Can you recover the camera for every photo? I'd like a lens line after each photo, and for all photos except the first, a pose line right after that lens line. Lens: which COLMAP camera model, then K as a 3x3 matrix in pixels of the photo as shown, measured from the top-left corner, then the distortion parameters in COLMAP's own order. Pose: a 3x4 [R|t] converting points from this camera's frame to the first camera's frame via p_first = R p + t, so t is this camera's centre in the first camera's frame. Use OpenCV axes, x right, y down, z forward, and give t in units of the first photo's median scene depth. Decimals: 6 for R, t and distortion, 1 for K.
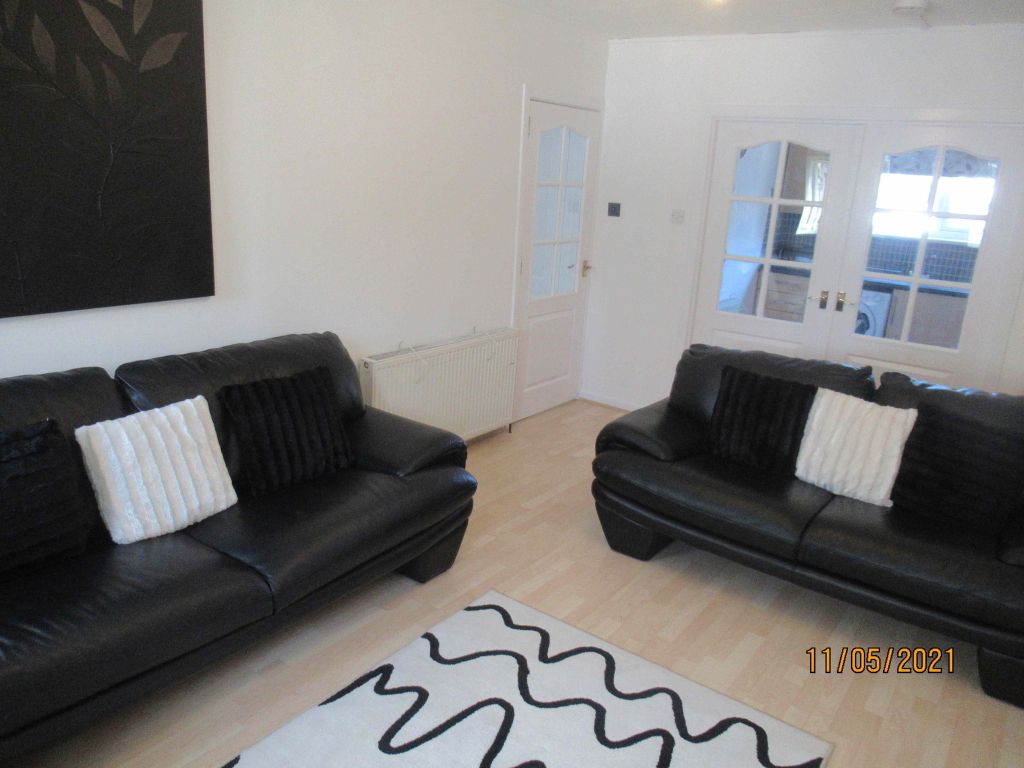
lens RADIAL K [[765.0, 0, 512.0], [0, 765.0, 384.0], [0, 0, 1]] dist [-0.011368, 0.004621]
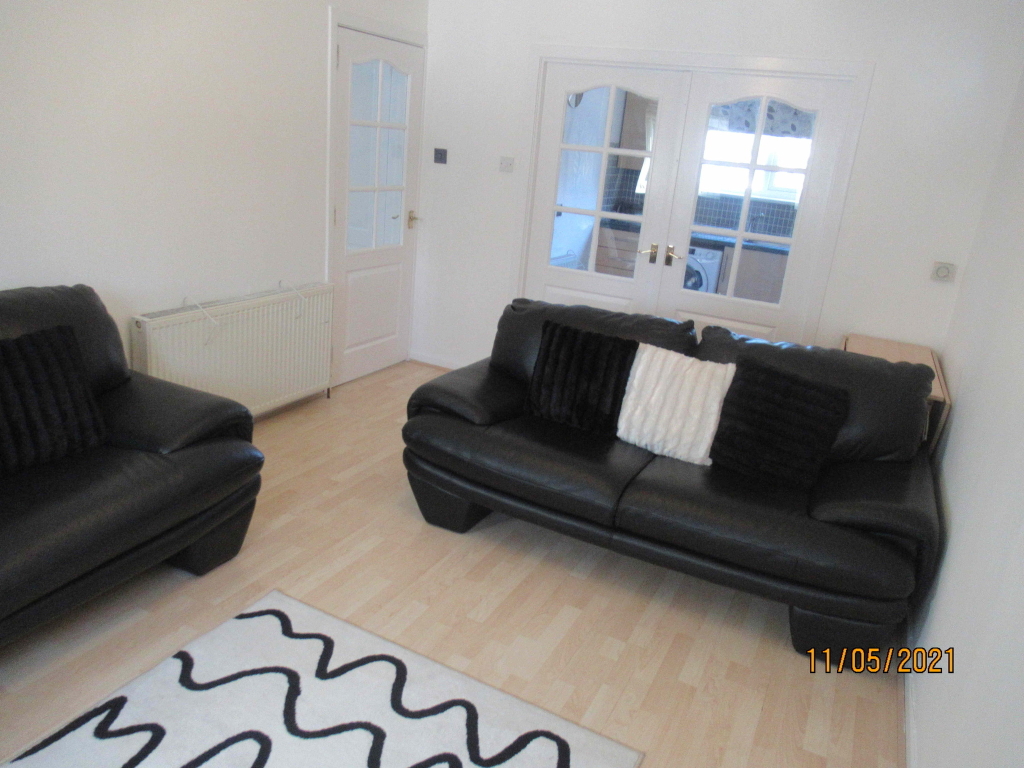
lens RADIAL K [[765.0, 0, 512.0], [0, 765.0, 384.0], [0, 0, 1]] dist [-0.011368, 0.004621]
pose [[0.983636, -0.023051, 0.178689, 0.072505], [0.014292, 0.998639, 0.050150, 0.005566], [-0.179601, -0.046776, 0.982627, 0.089636]]
